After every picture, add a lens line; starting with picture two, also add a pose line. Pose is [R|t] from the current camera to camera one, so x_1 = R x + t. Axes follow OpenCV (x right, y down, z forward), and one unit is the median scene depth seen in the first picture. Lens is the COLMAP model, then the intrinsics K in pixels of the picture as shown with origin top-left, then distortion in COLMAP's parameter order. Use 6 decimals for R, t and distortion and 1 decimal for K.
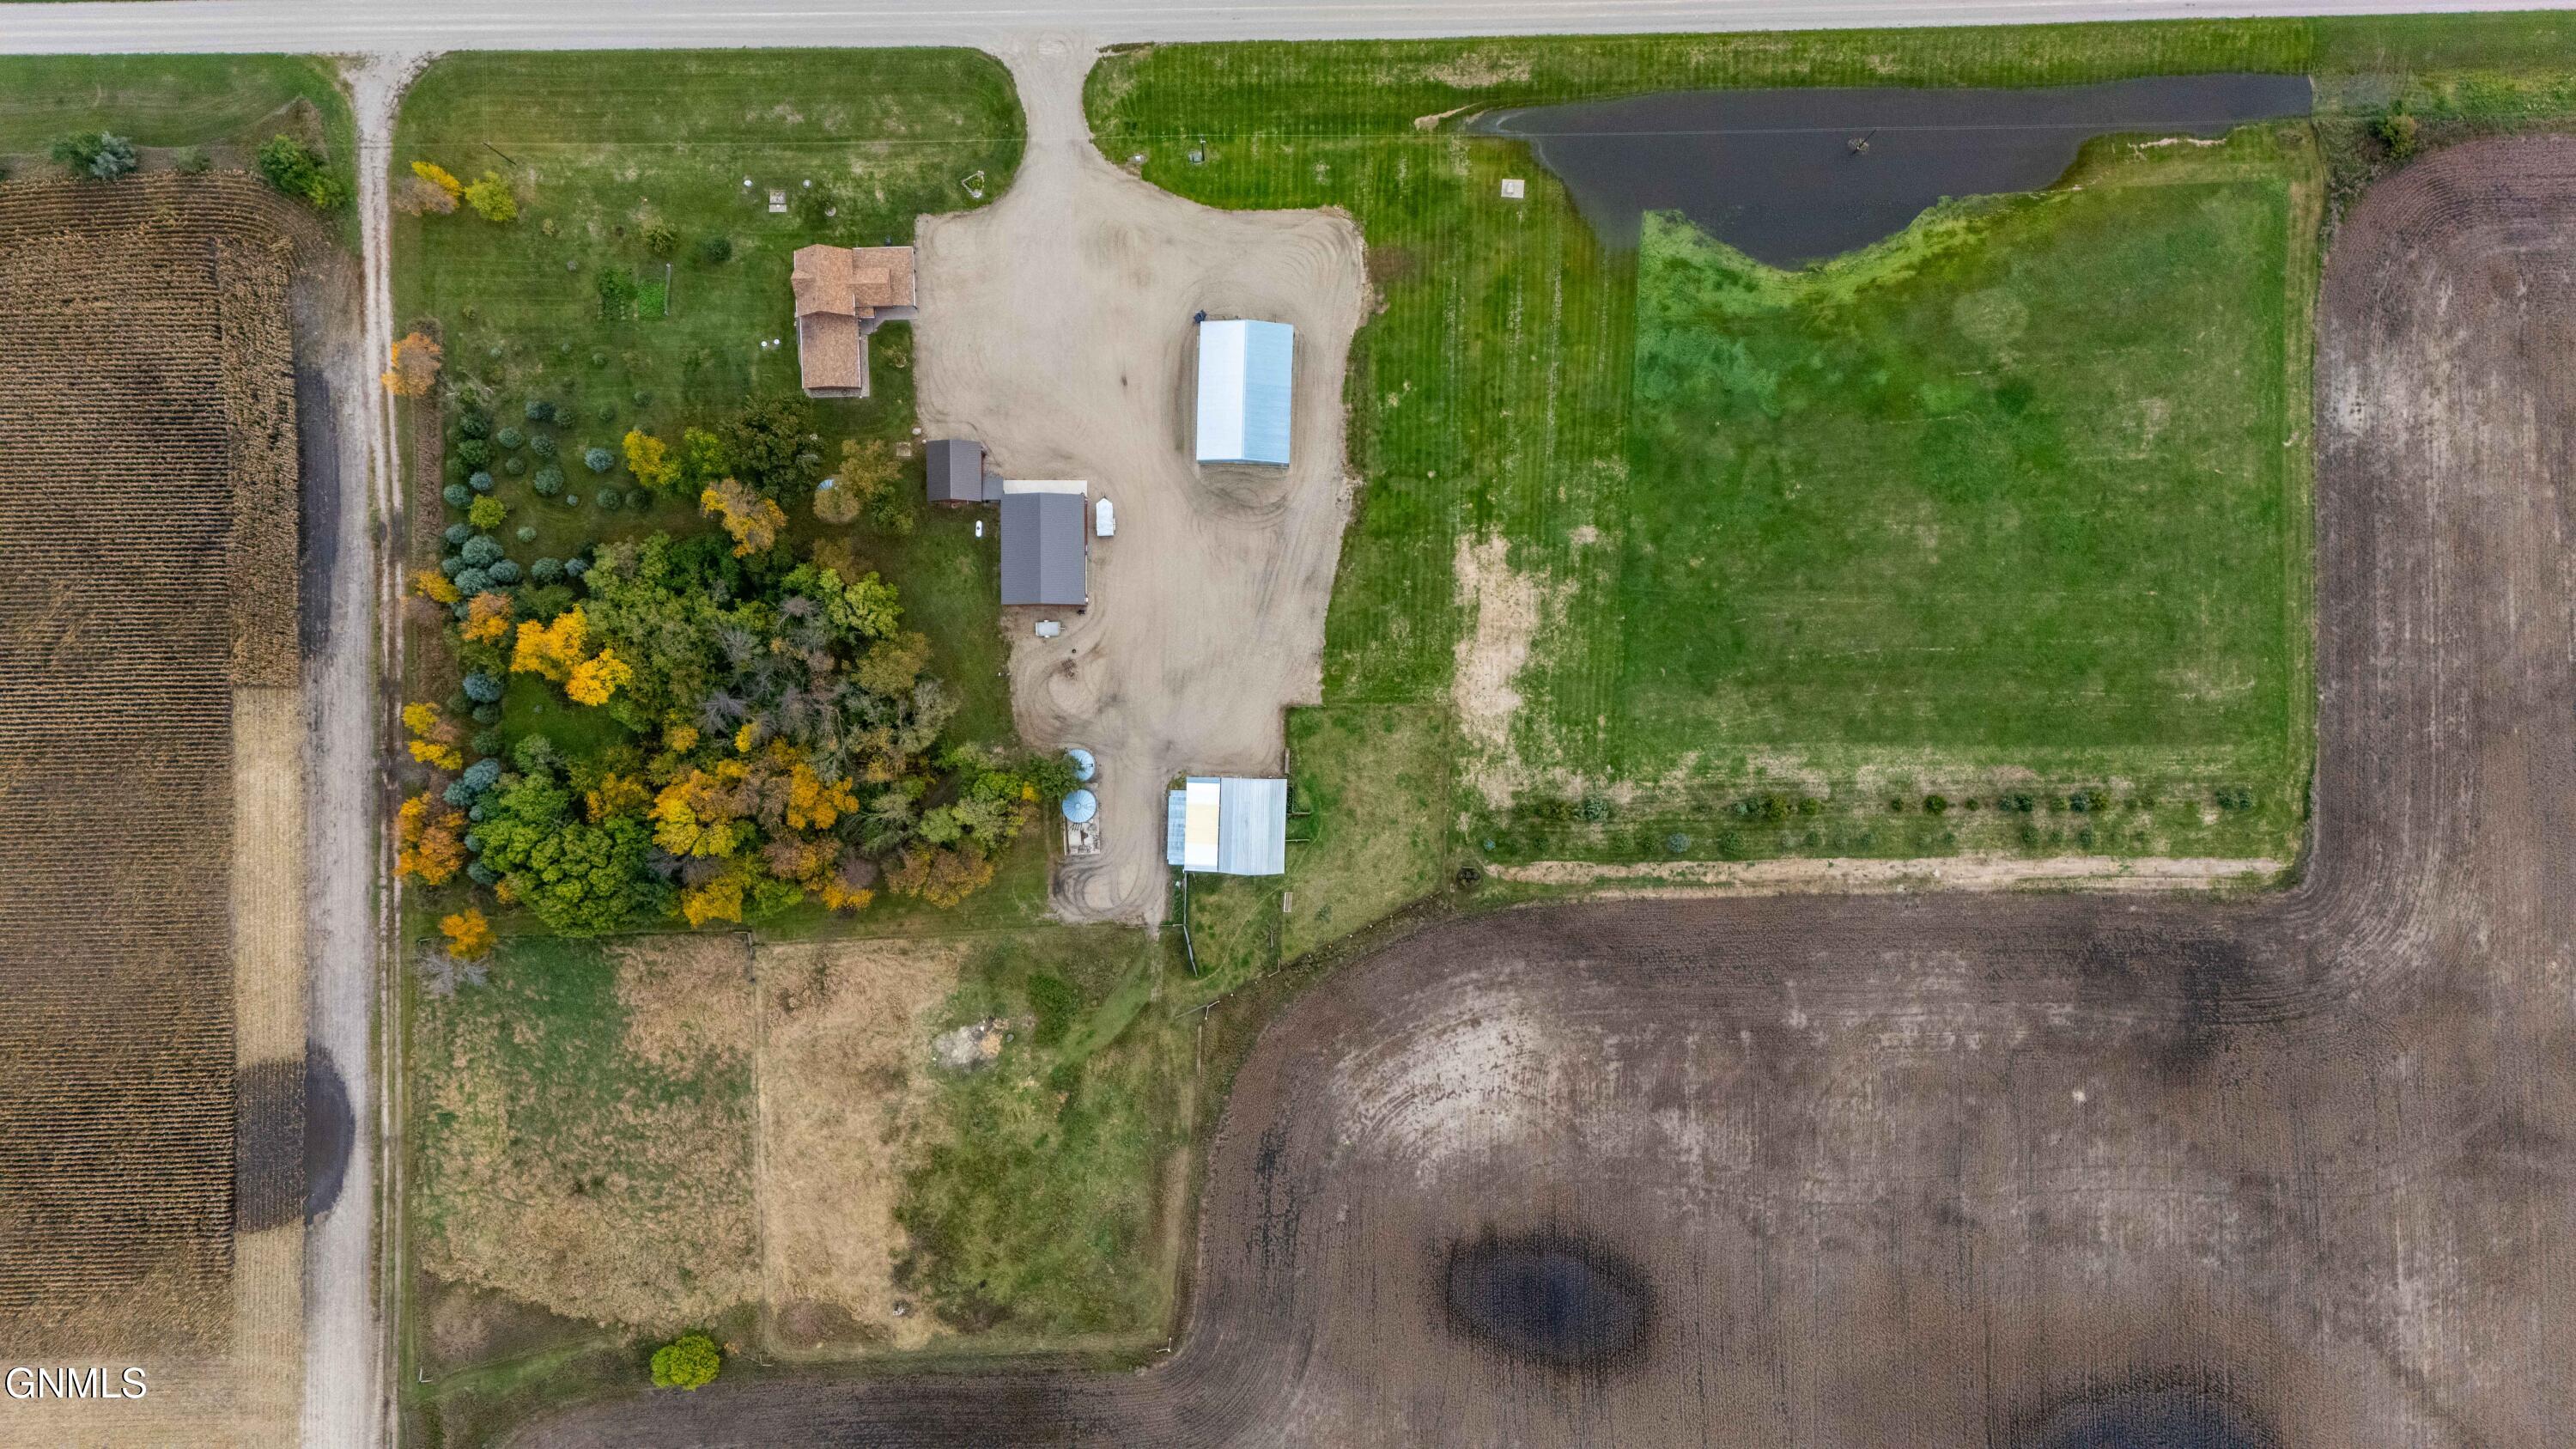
lens RADIAL K [[1887.3, 0, 1288.0], [0, 1887.3, 724.5], [0, 0, 1]] dist [0.096984, -0.106721]
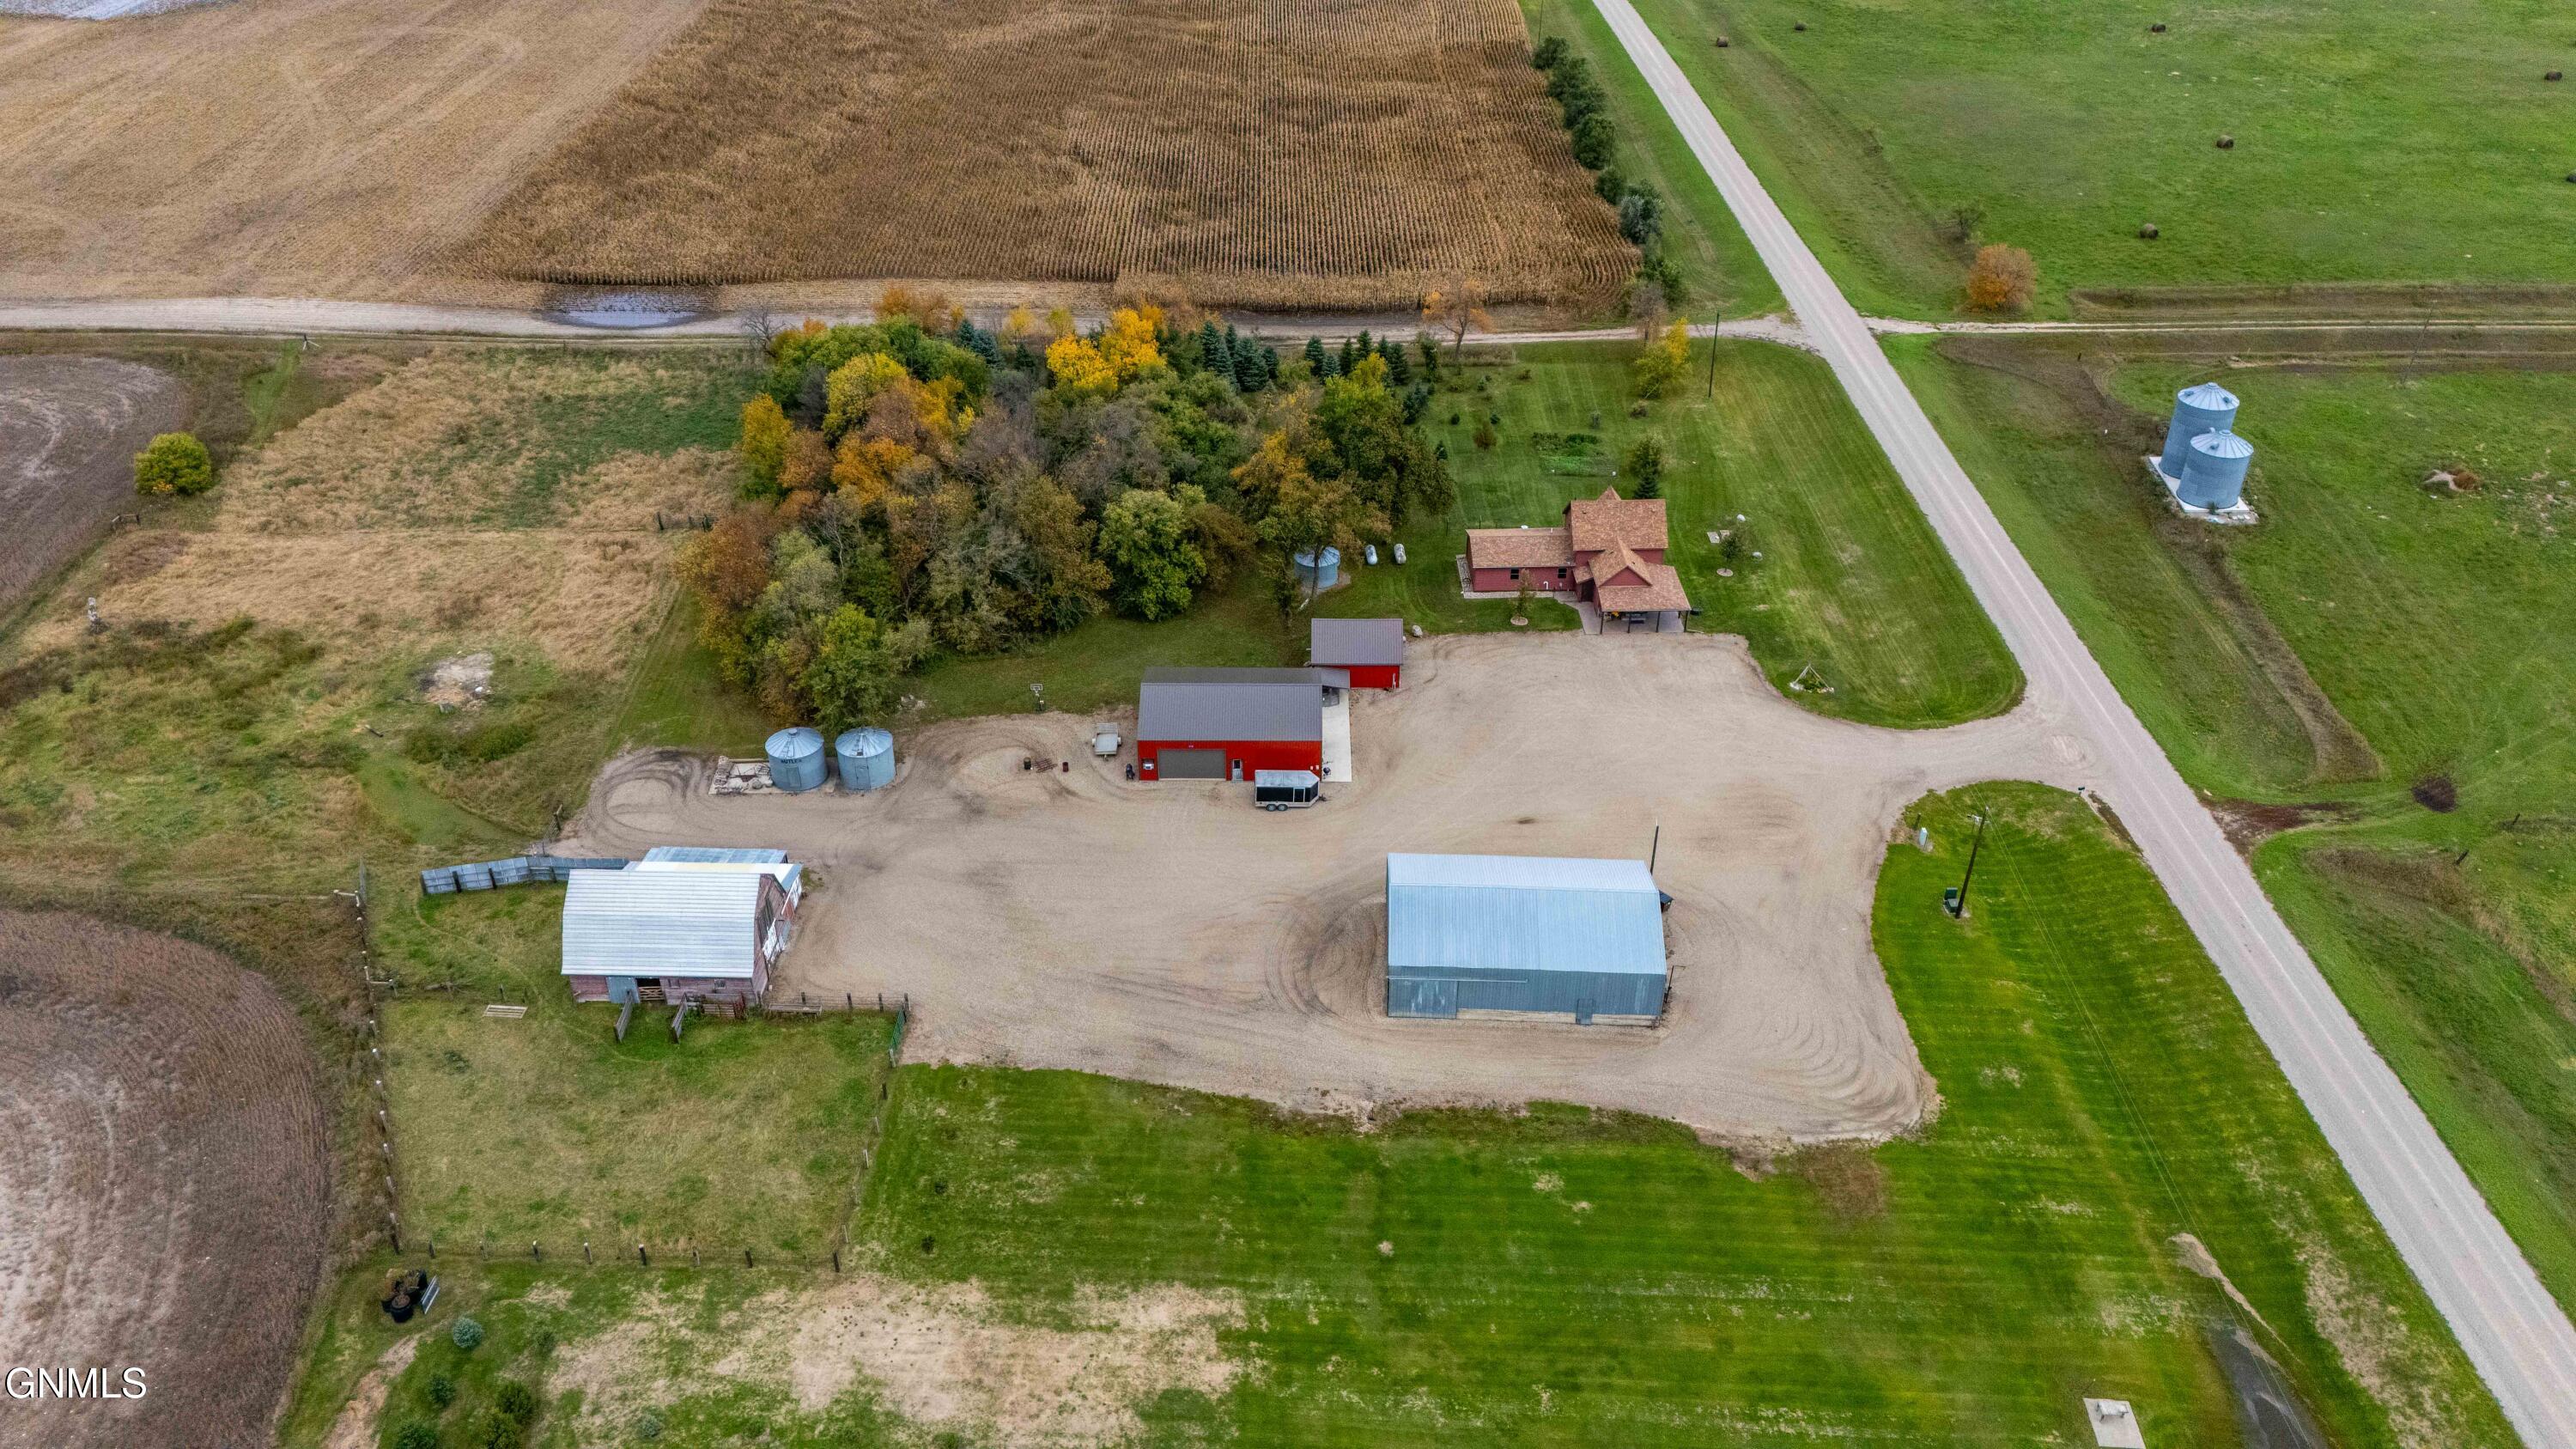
lens RADIAL K [[1884.0, 0, 1292.8], [0, 1884.0, 714.4], [0, 0, 1]] dist [0.083905, -0.078309]
pose [[-0.005267, 0.549111, -0.835733, 0.371739], [-0.999984, -0.004684, 0.003225, -0.112000], [-0.002143, 0.835736, 0.549127, 0.660734]]
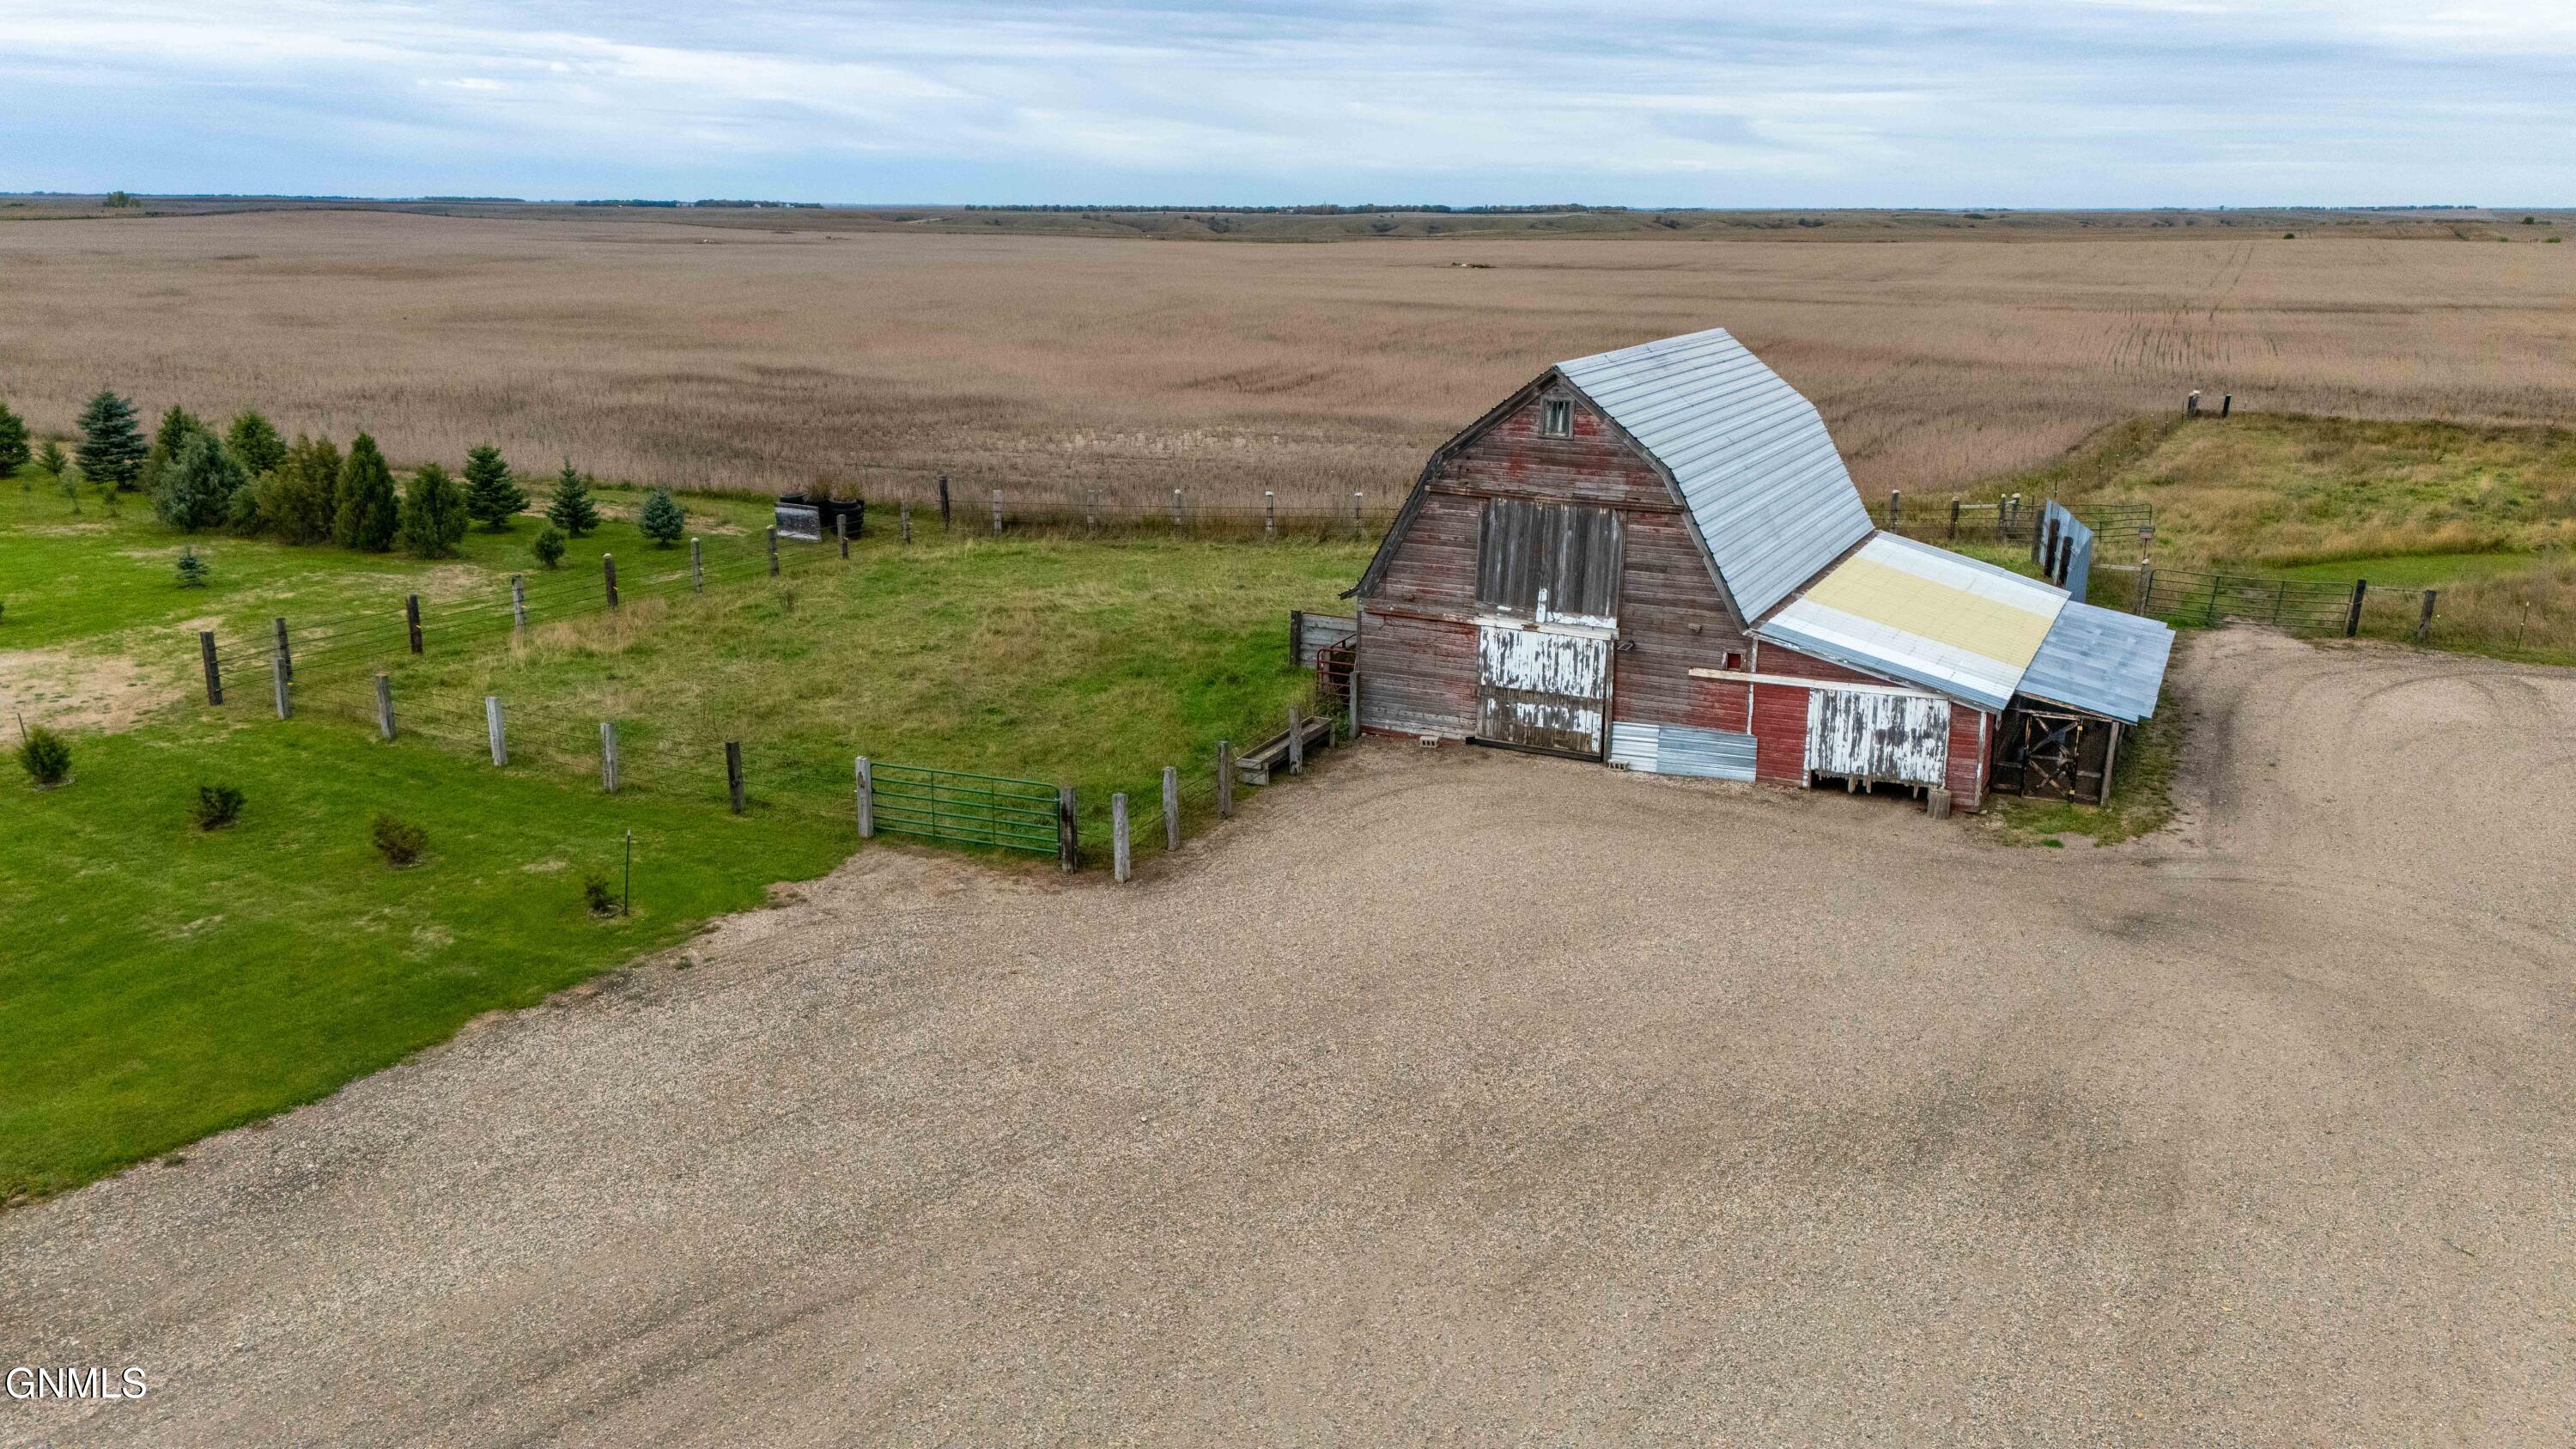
lens RADIAL K [[1884.0, 0, 1292.8], [0, 1884.0, 714.4], [0, 0, 1]] dist [0.083905, -0.078309]
pose [[-0.904334, -0.105212, 0.413655, -0.064829], [0.426799, -0.233711, 0.873626, -0.113837], [0.004759, 0.966597, 0.256258, 0.956949]]
